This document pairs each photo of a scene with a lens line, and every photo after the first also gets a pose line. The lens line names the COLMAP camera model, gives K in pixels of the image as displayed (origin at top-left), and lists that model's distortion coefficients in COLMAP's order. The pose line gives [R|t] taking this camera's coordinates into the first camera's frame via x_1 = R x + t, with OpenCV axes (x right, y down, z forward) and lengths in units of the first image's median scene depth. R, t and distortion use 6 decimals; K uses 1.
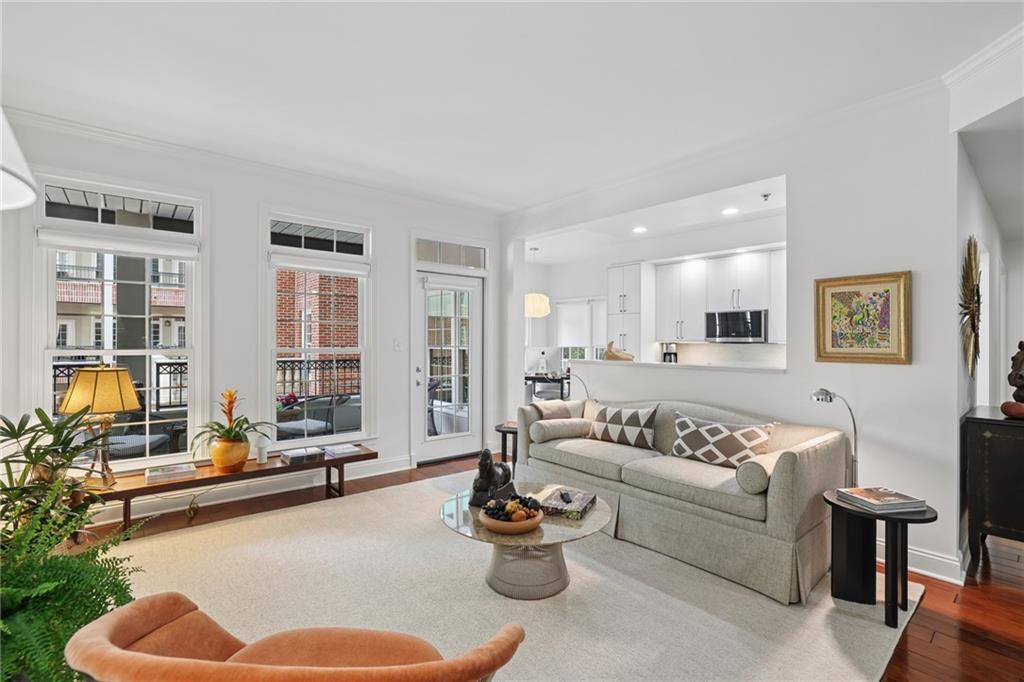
lens RADIAL K [[473.7, 0, 505.9], [0, 473.7, 337.6], [0, 0, 1]] dist [-0.026483, 0.008536]
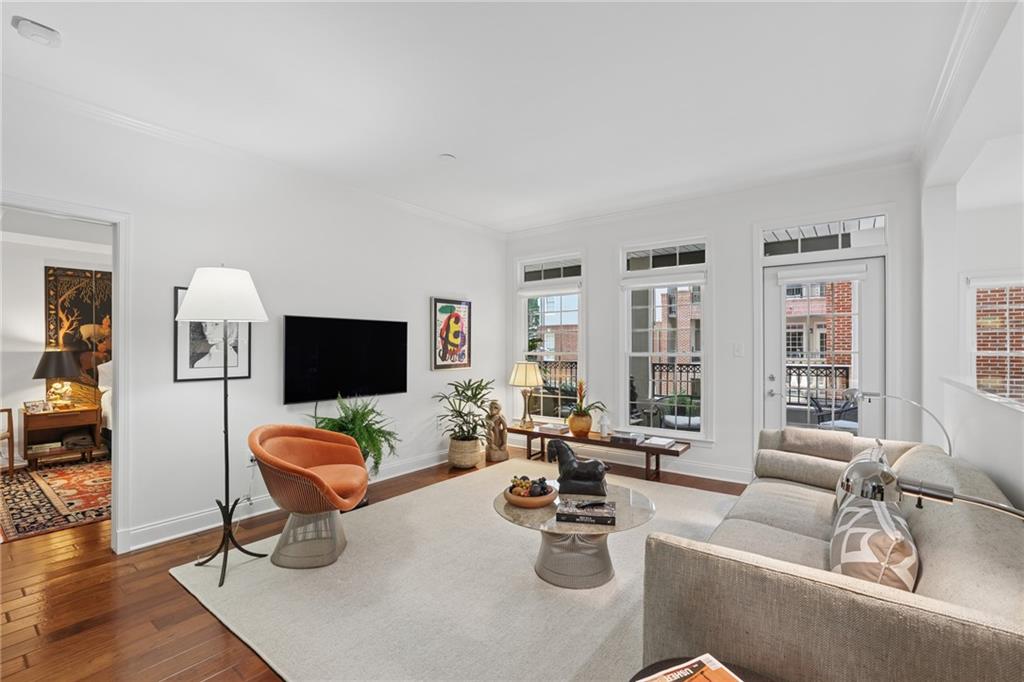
lens RADIAL K [[459.3, 0, 513.2], [0, 459.3, 341.2], [0, 0, 1]] dist [-0.030875, 0.009626]
pose [[0.224775, -0.018201, -0.974241, 0.664821], [0.012068, 0.999801, -0.015895, 0.008521], [0.974336, -0.008184, 0.224950, 0.419074]]
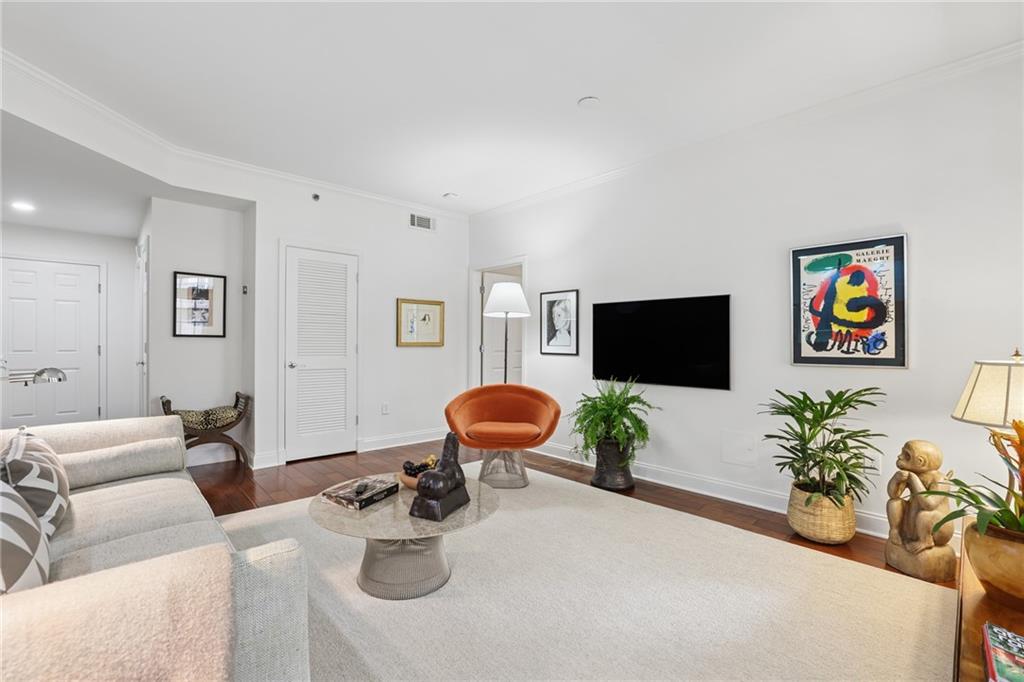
lens RADIAL K [[459.3, 0, 501.3], [0, 459.3, 342.7], [0, 0, 1]] dist [-0.030875, 0.009626]
pose [[-0.999379, -0.013749, -0.032442, -0.069020], [-0.013447, 0.999864, -0.009508, 0.041490], [0.032569, -0.009066, -0.999428, 1.253421]]
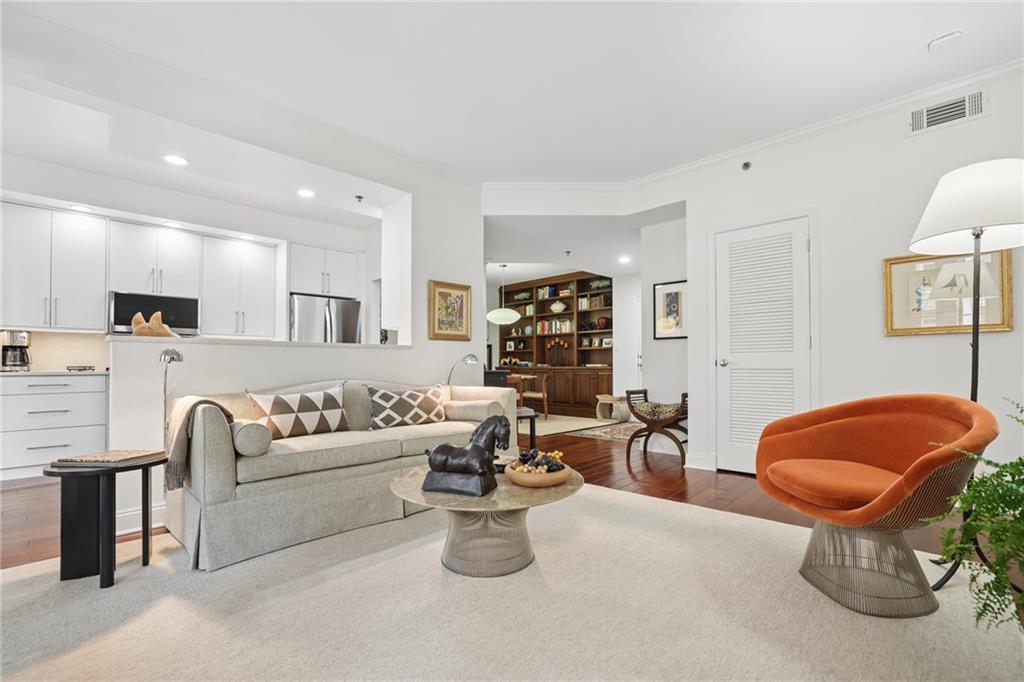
lens RADIAL K [[459.3, 0, 520.6], [0, 459.3, 362.2], [0, 0, 1]] dist [-0.030875, 0.009626]
pose [[-0.100699, 0.001937, 0.994915, -0.547335], [-0.002342, 0.999995, -0.002184, 0.093047], [-0.994914, -0.002550, -0.100694, 0.673031]]
